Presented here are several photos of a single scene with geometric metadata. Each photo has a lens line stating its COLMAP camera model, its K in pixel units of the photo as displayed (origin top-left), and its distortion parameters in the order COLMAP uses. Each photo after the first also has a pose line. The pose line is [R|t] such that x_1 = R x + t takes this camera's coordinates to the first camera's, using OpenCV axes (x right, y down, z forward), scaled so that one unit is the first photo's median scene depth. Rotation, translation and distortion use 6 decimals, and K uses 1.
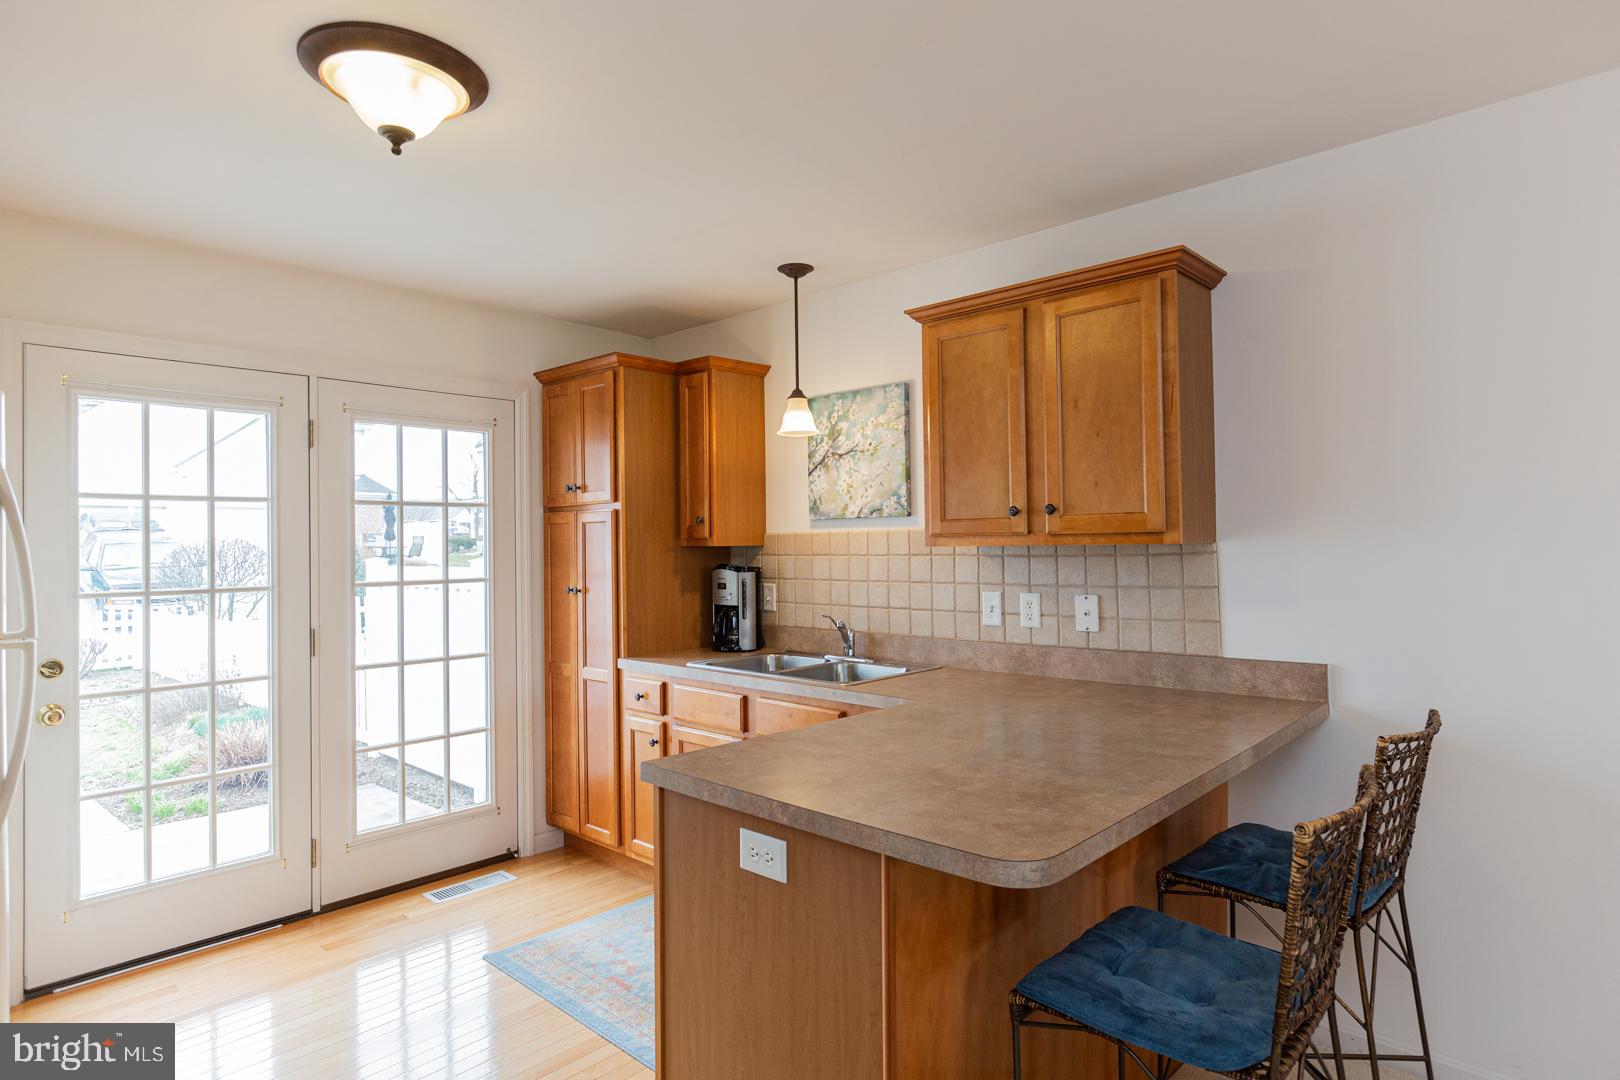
lens RADIAL K [[884.4, 0, 810.6], [0, 884.4, 533.6], [0, 0, 1]] dist [0.000057, -0.000525]
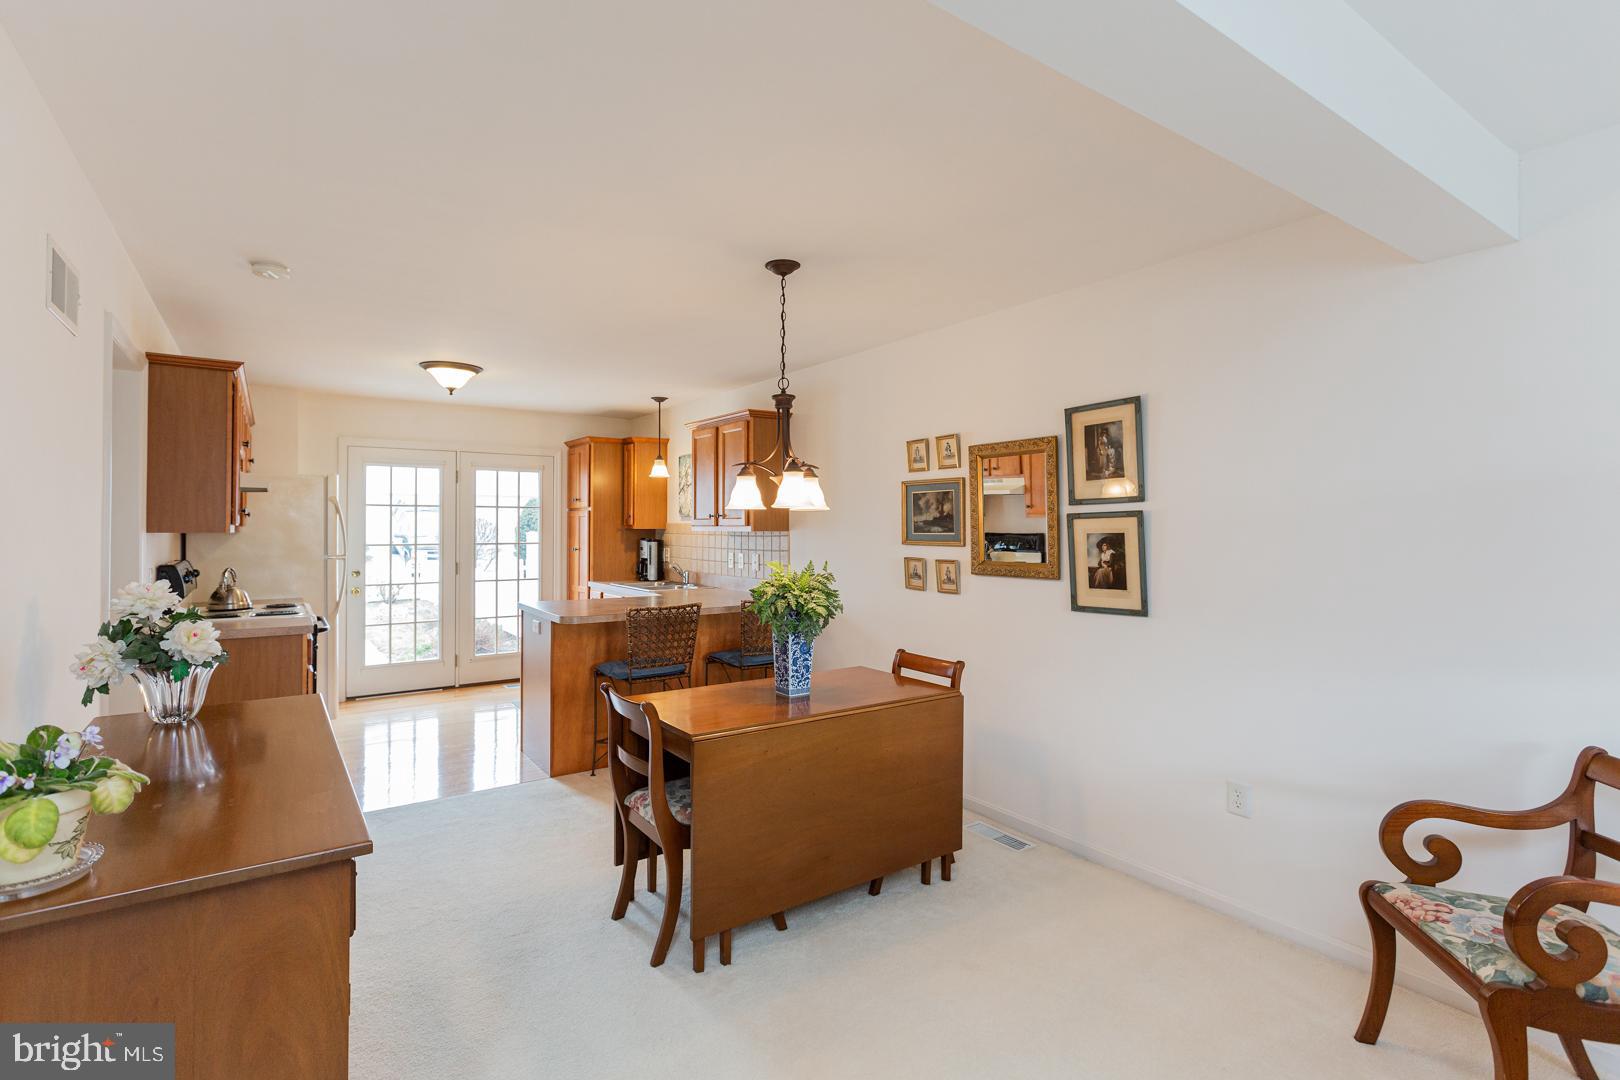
lens RADIAL K [[769.6, 0, 789.4], [0, 769.6, 518.7], [0, 0, 1]] dist [0.001891, -0.000185]
pose [[0.974346, 0.012998, -0.224680, 0.677211], [-0.012208, 0.999913, 0.004906, -0.023826], [0.224725, -0.002037, 0.974420, -0.699052]]
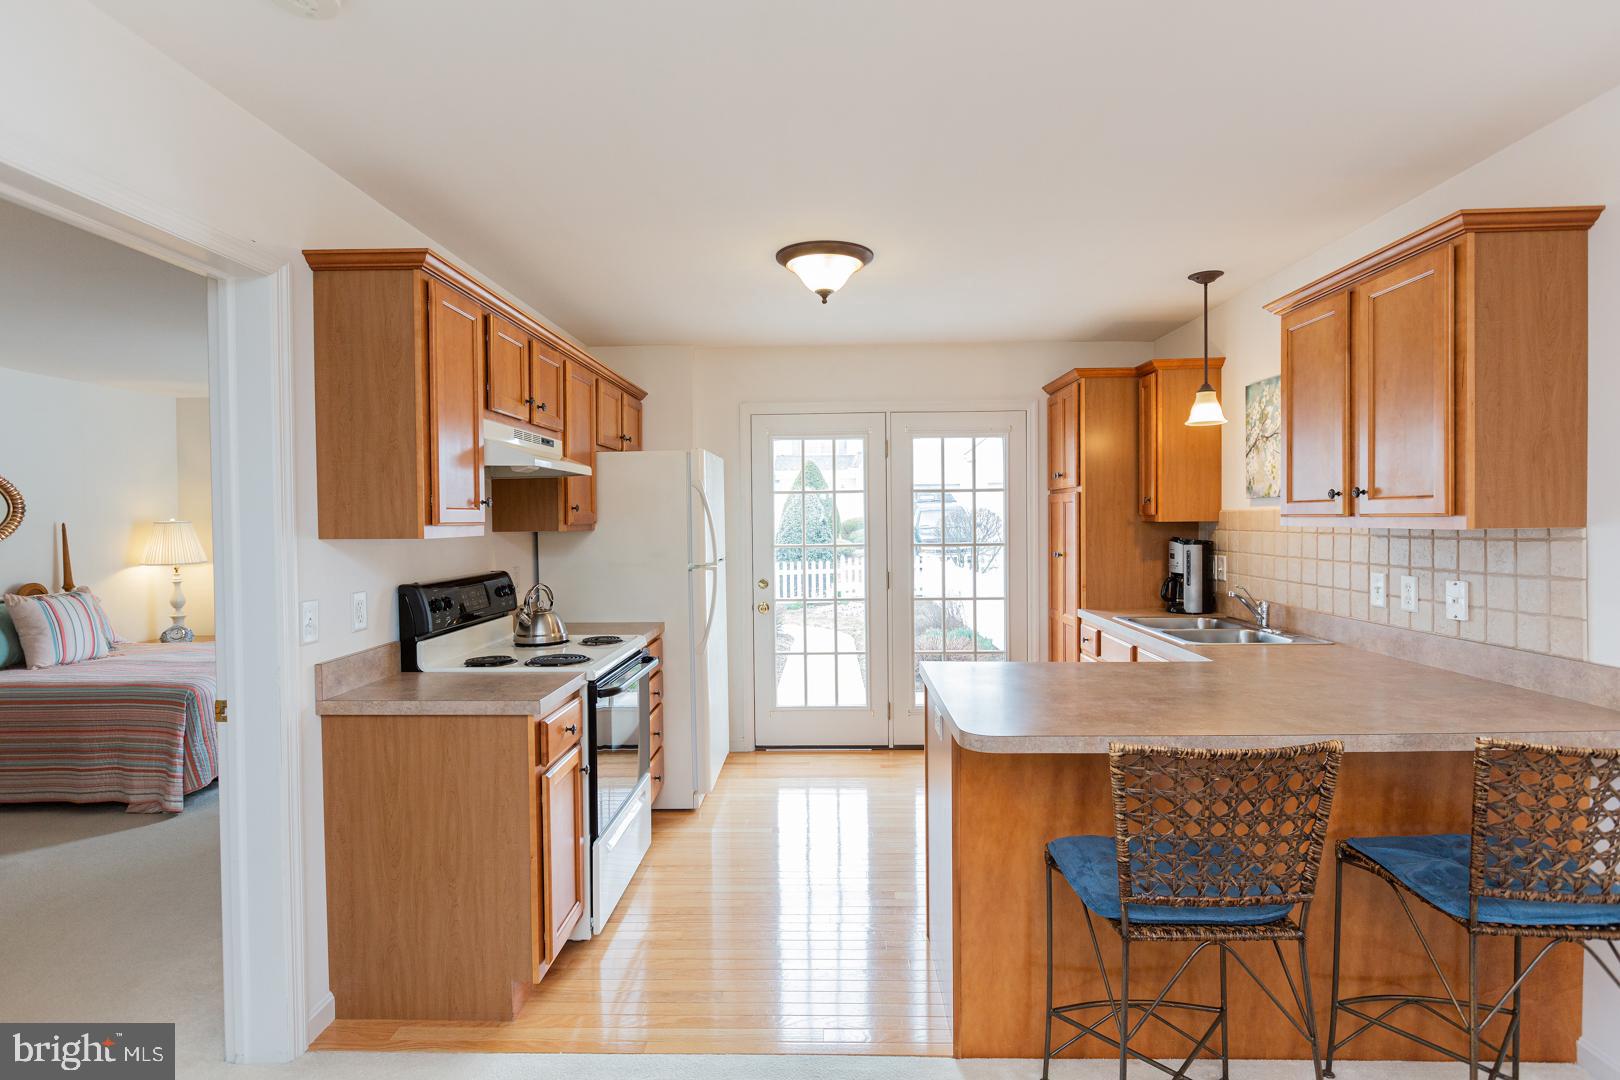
lens RADIAL K [[805.3, 0, 809.7], [0, 805.3, 534.2], [0, 0, 1]] dist [-0.000463, 0.000076]
pose [[0.660294, 0.022129, -0.750682, 0.408493], [0.010398, 0.999201, 0.038601, -0.016188], [0.750936, -0.033293, 0.659536, -0.058106]]
